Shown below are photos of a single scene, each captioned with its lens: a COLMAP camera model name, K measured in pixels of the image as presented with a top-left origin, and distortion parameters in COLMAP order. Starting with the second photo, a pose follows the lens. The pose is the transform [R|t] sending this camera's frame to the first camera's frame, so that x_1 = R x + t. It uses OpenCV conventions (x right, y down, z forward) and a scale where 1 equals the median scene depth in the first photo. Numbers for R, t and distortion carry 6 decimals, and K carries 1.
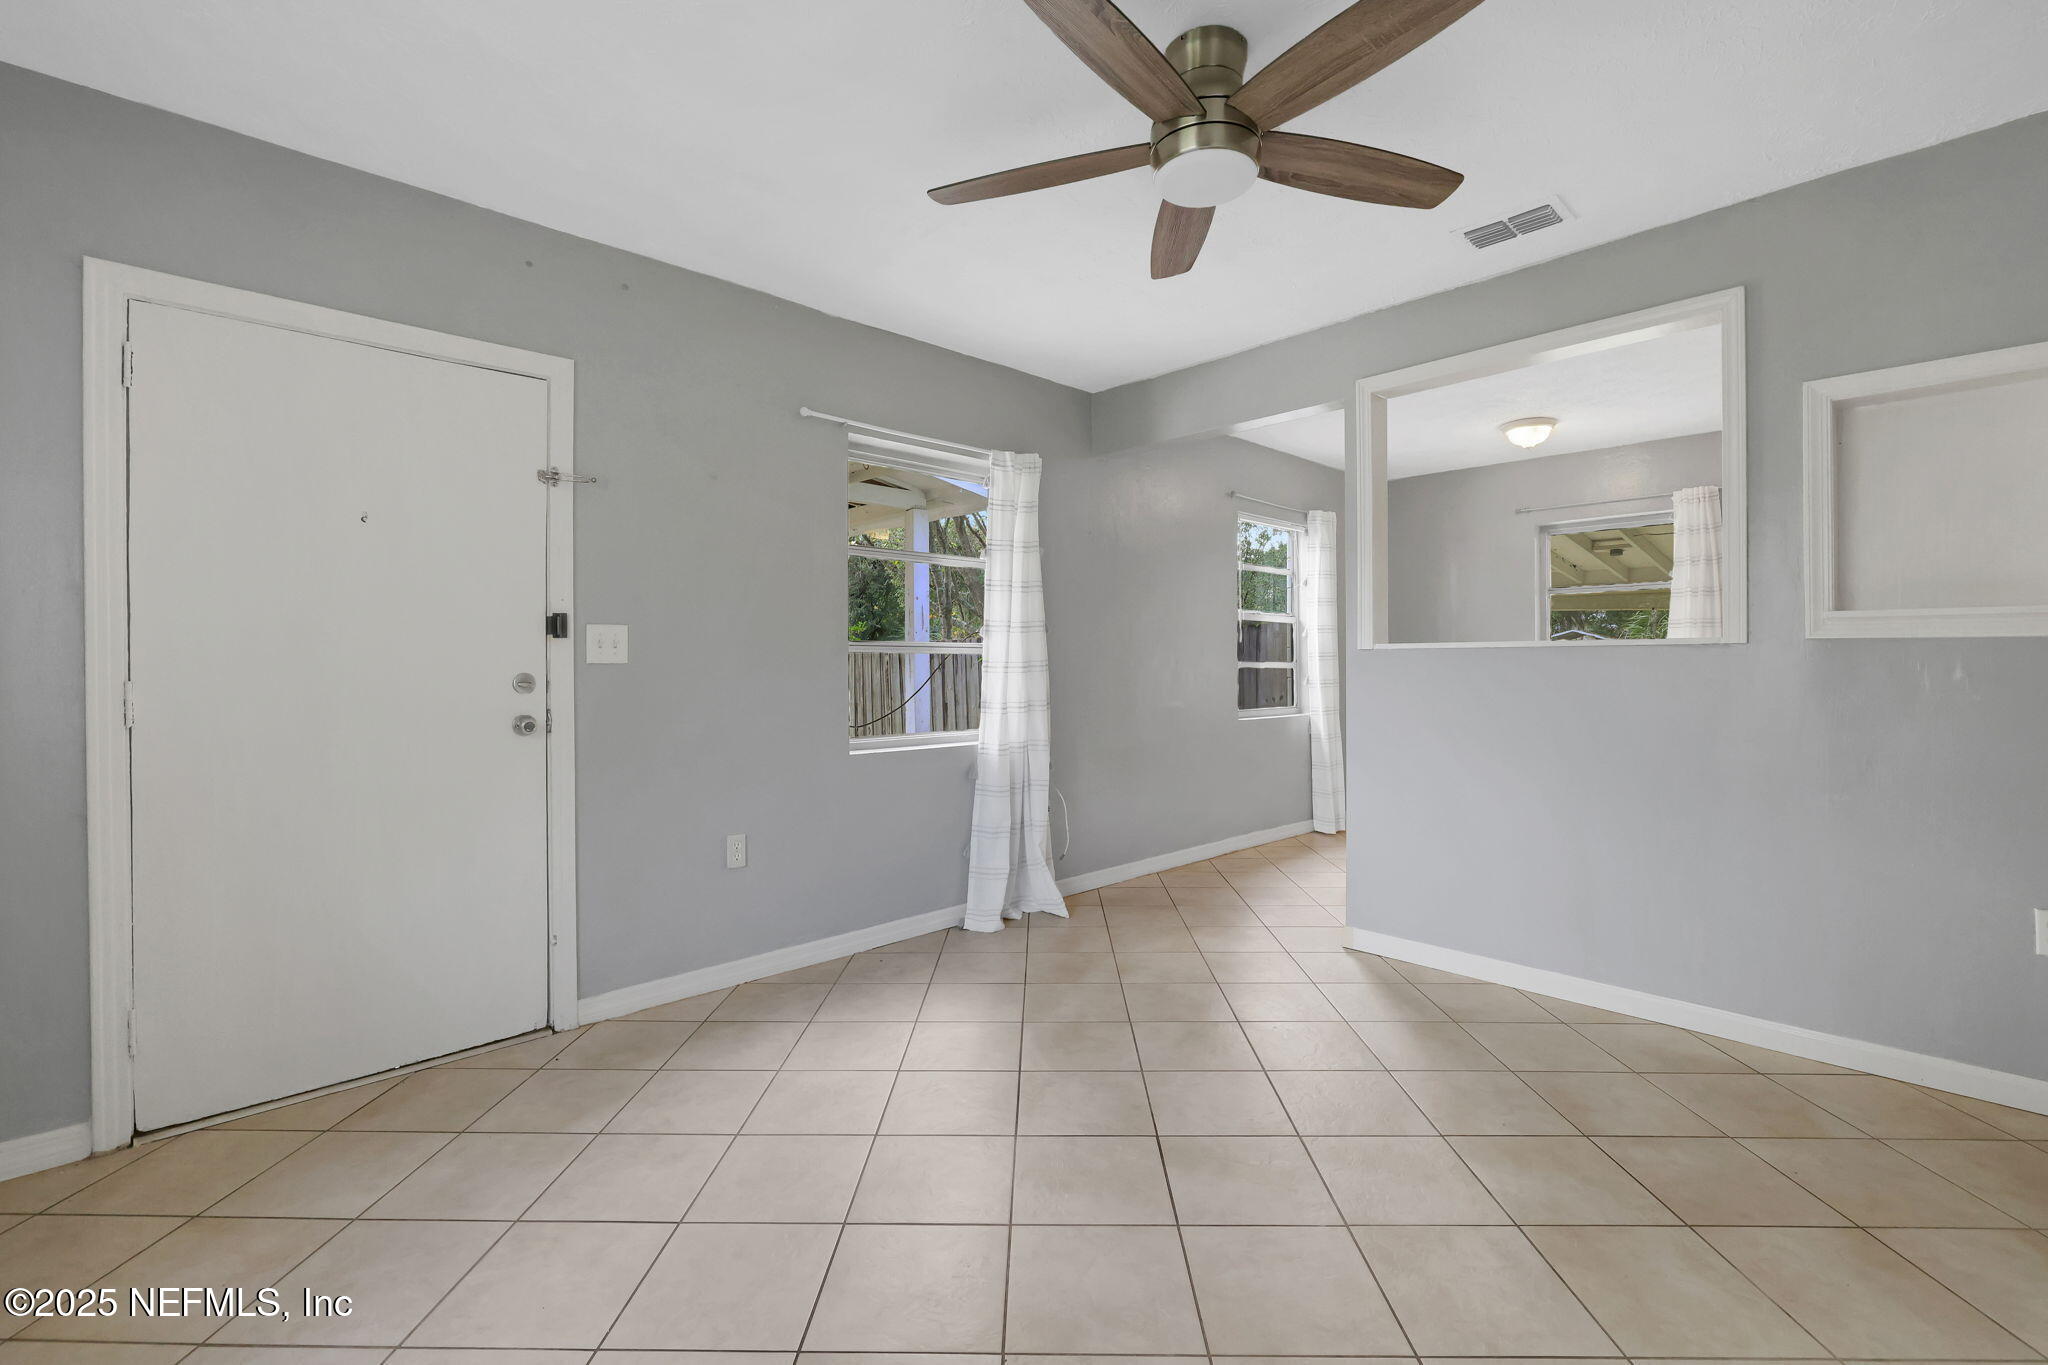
lens RADIAL K [[893.3, 0, 1021.4], [0, 893.3, 665.8], [0, 0, 1]] dist [0.000392, -0.000371]
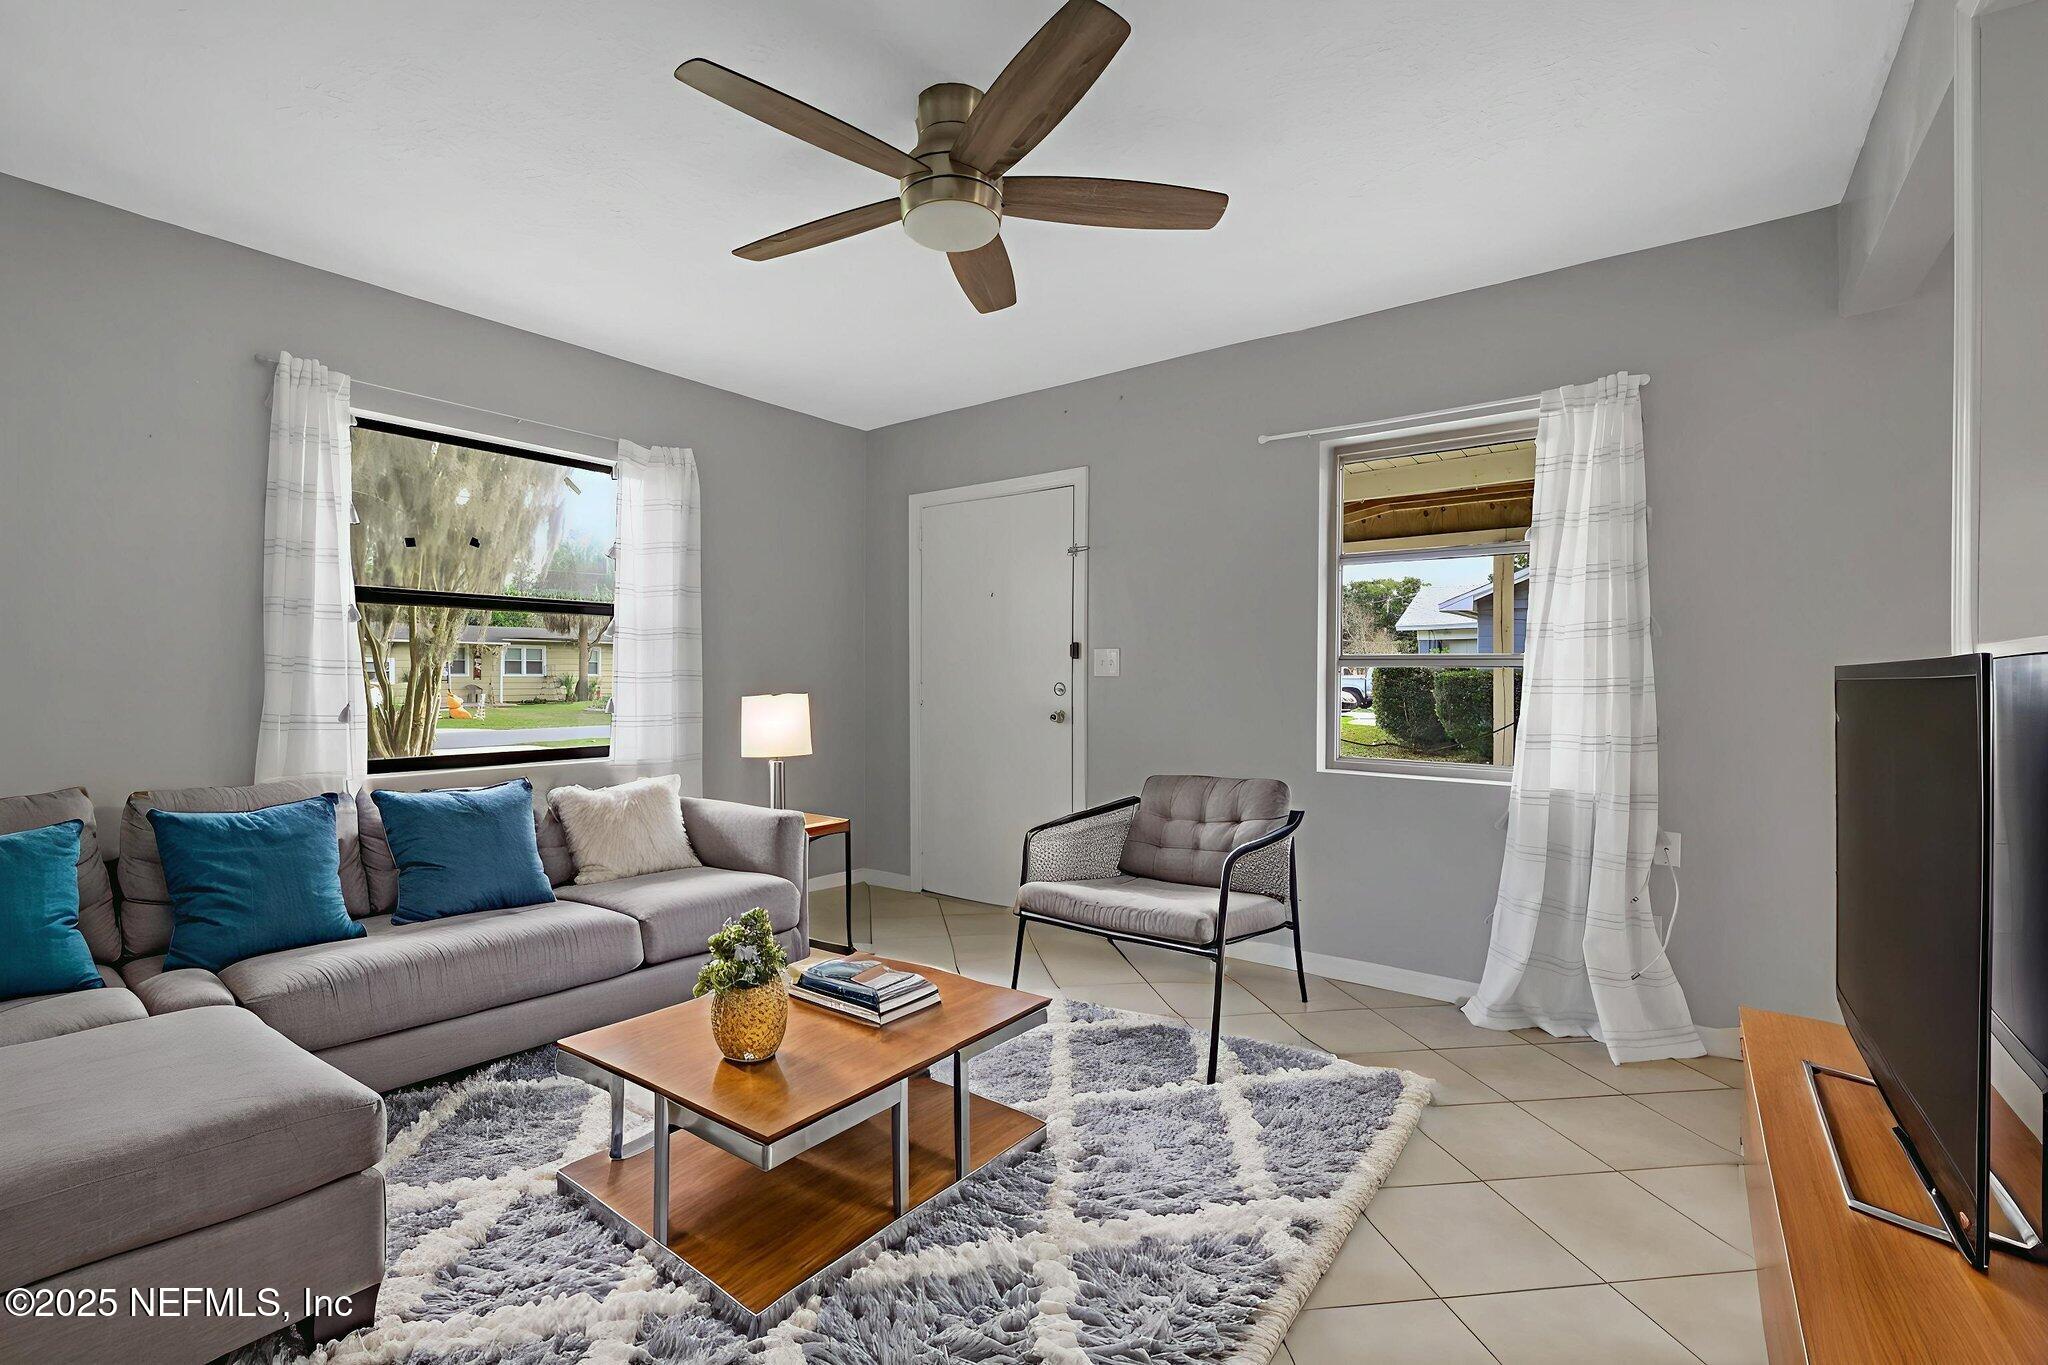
lens RADIAL K [[893.3, 0, 1021.4], [0, 893.3, 665.8], [0, 0, 1]] dist [0.000392, -0.000371]
pose [[0.169621, 0.002439, -0.985506, 0.912761], [-0.001849, 0.999996, 0.002157, -0.022493], [0.985508, 0.001456, 0.169625, 0.656522]]
